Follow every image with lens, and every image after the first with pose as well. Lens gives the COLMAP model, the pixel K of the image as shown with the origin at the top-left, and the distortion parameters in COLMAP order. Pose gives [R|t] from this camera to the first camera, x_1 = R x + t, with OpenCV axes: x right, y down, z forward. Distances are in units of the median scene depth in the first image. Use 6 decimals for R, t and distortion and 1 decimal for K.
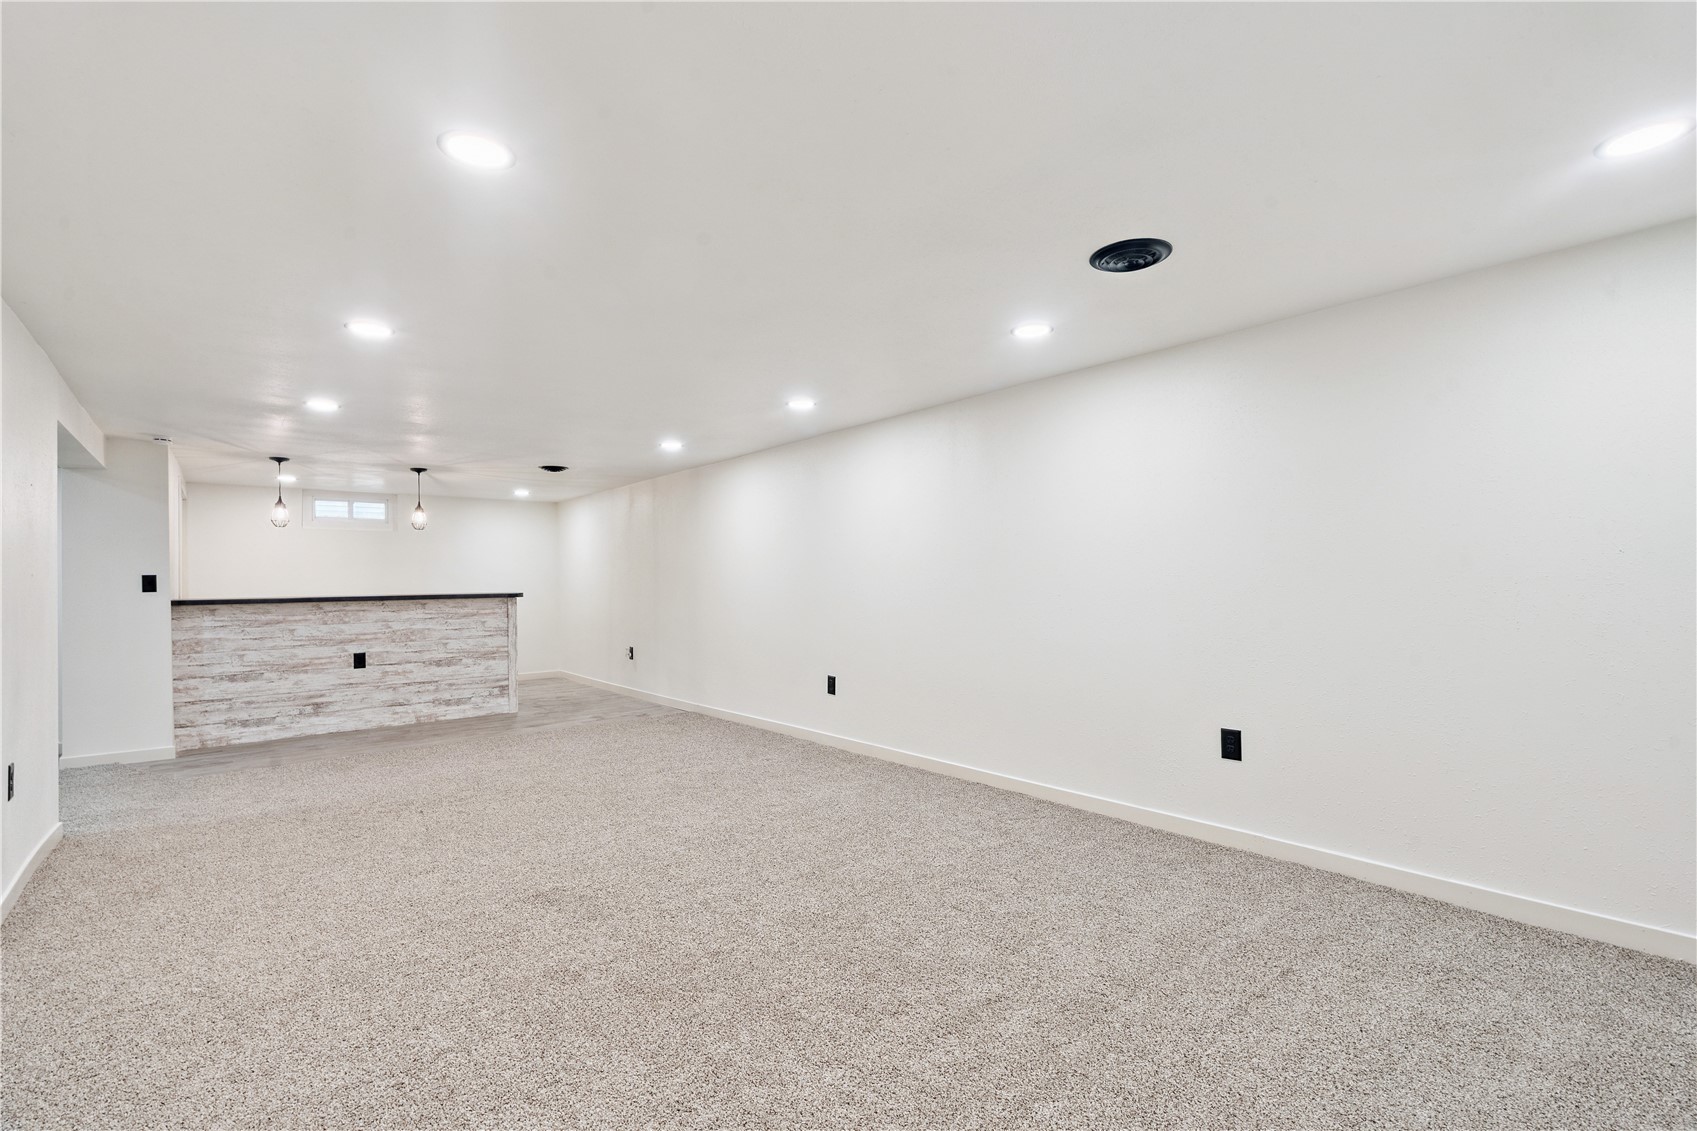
lens RADIAL K [[763.8, 0, 839.6], [0, 763.8, 578.0], [0, 0, 1]] dist [-0.005116, 0.000561]
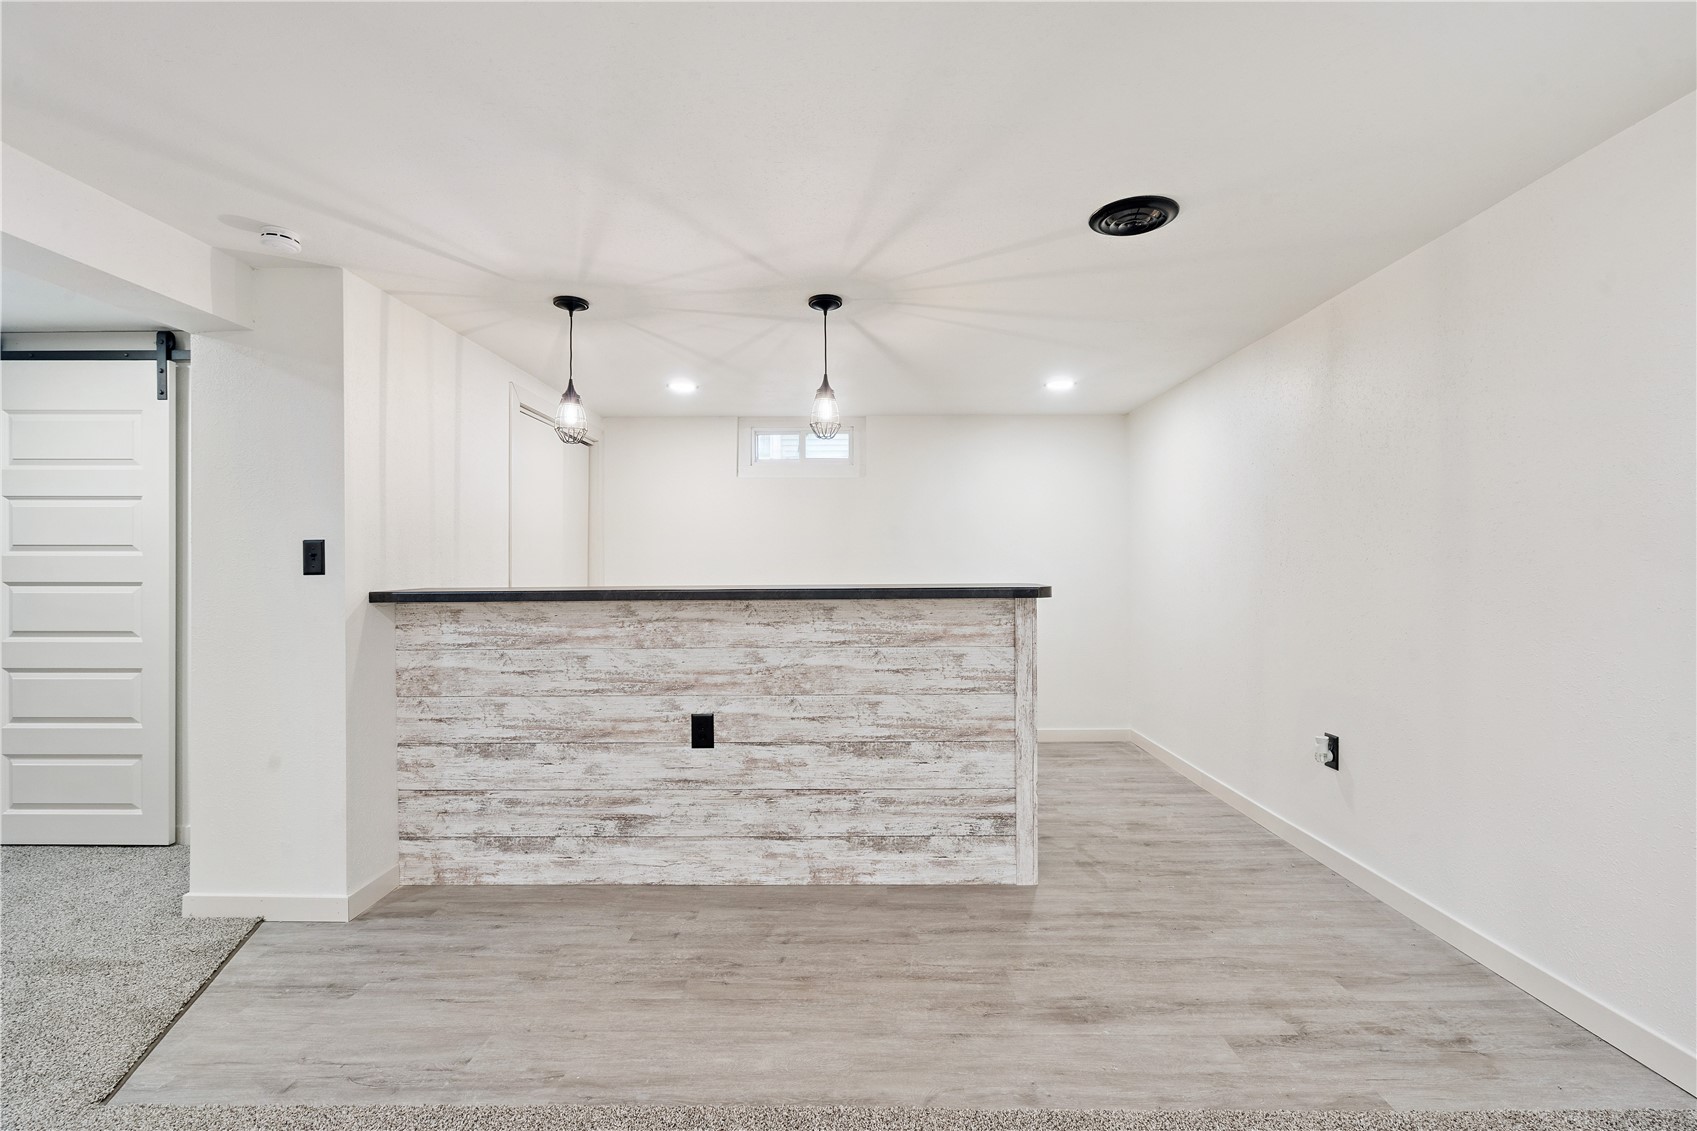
lens RADIAL K [[763.8, 0, 858.3], [0, 763.8, 563.9], [0, 0, 1]] dist [-0.005116, 0.000561]
pose [[0.778683, 0.003051, -0.627410, -0.273442], [-0.002294, 0.999995, 0.002015, 0.008024], [0.627413, -0.000129, 0.778687, 0.704304]]
